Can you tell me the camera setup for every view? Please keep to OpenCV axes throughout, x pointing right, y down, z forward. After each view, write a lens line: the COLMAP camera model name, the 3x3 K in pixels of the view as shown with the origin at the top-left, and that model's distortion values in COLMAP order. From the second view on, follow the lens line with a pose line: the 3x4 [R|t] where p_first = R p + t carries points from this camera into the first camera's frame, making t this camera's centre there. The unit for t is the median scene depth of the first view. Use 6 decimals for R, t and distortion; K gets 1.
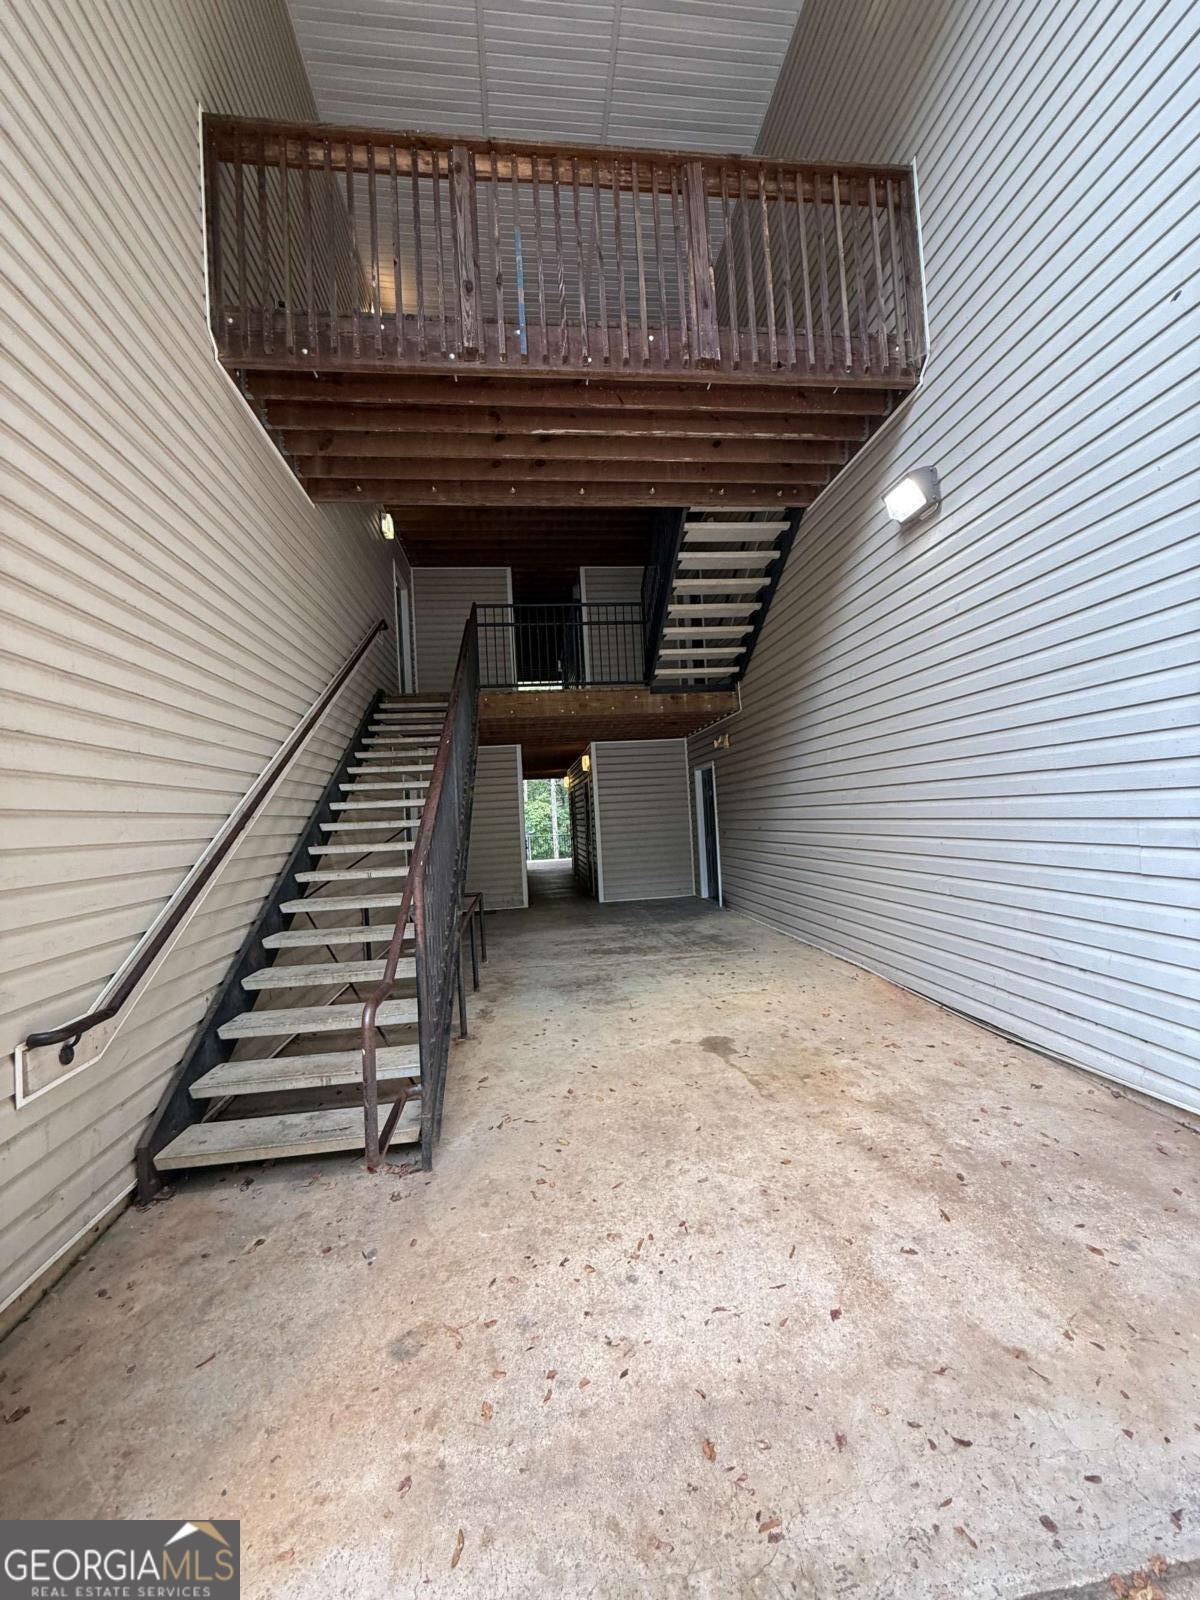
lens RADIAL K [[642.3, 0, 600.8], [0, 642.3, 792.9], [0, 0, 1]] dist [-0.000111, 0.000599]
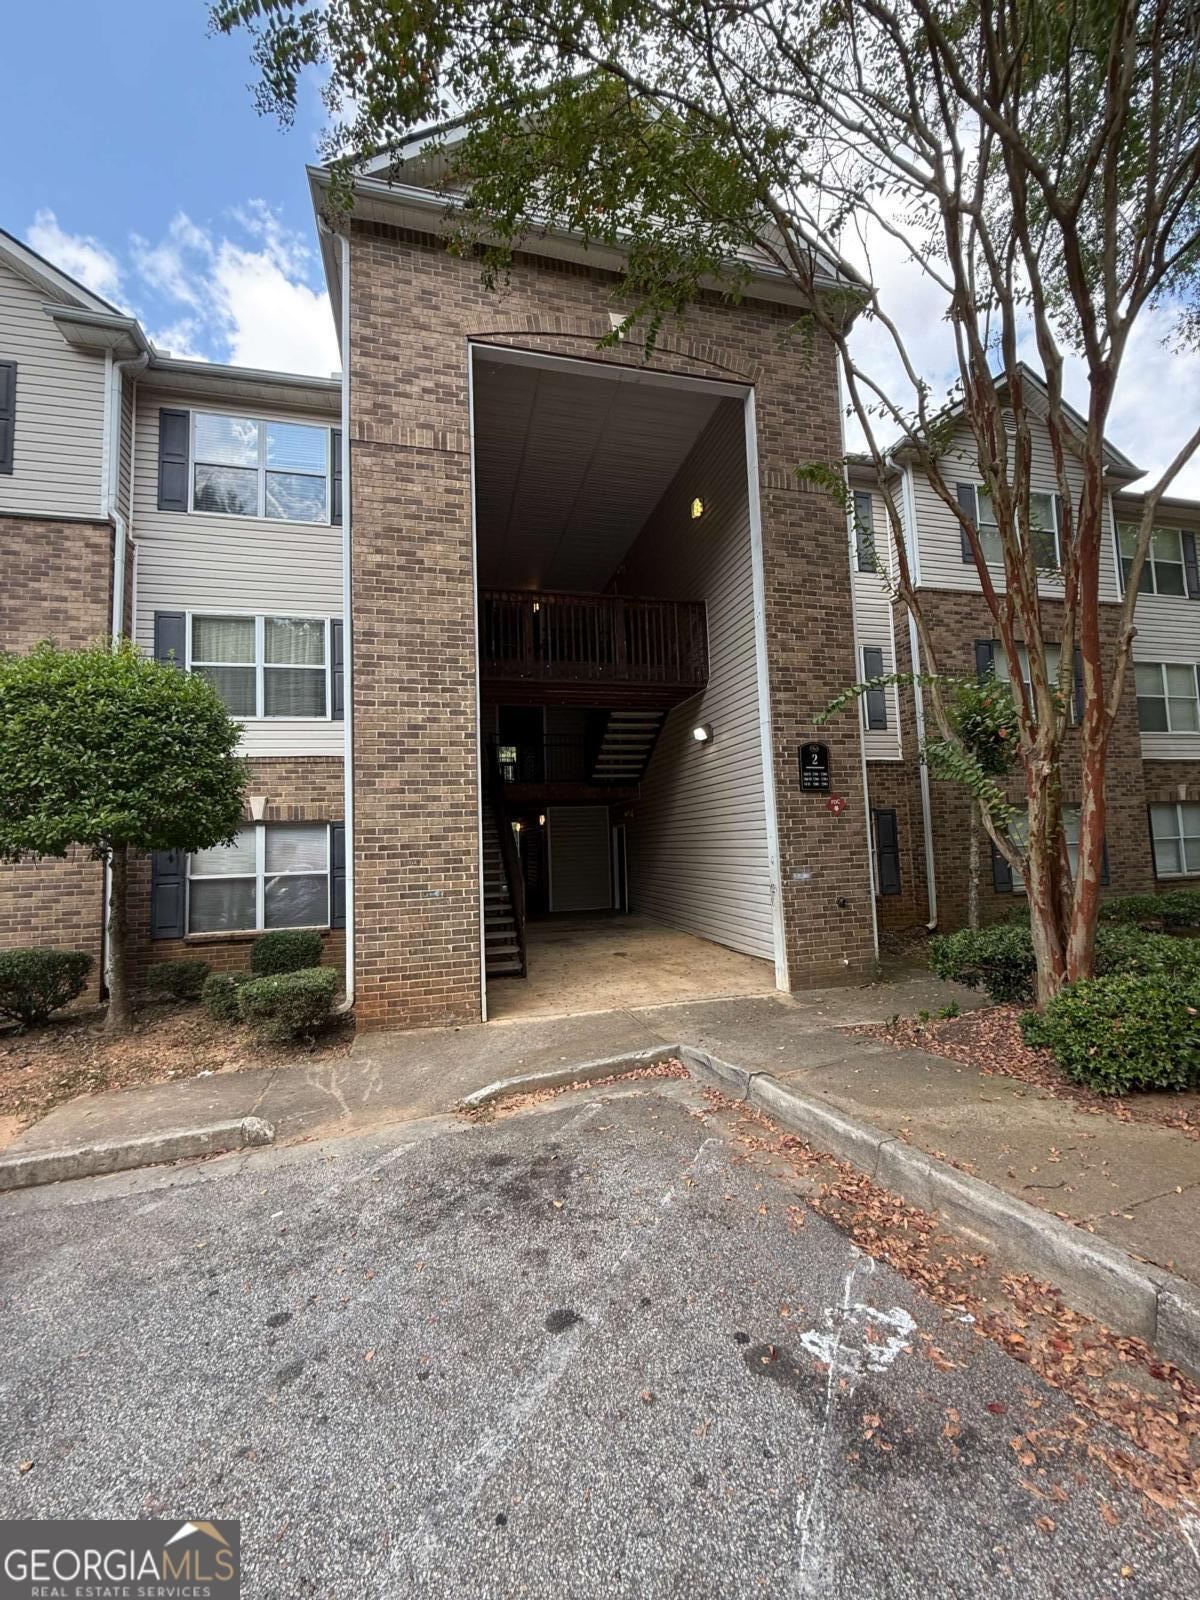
lens RADIAL K [[642.3, 0, 600.8], [0, 642.3, 792.9], [0, 0, 1]] dist [-0.000111, 0.000599]
pose [[0.991280, 0.028990, 0.128547, -0.124902], [-0.022739, 0.998499, -0.049829, -0.057164], [-0.129799, 0.046471, 0.990451, -0.794785]]
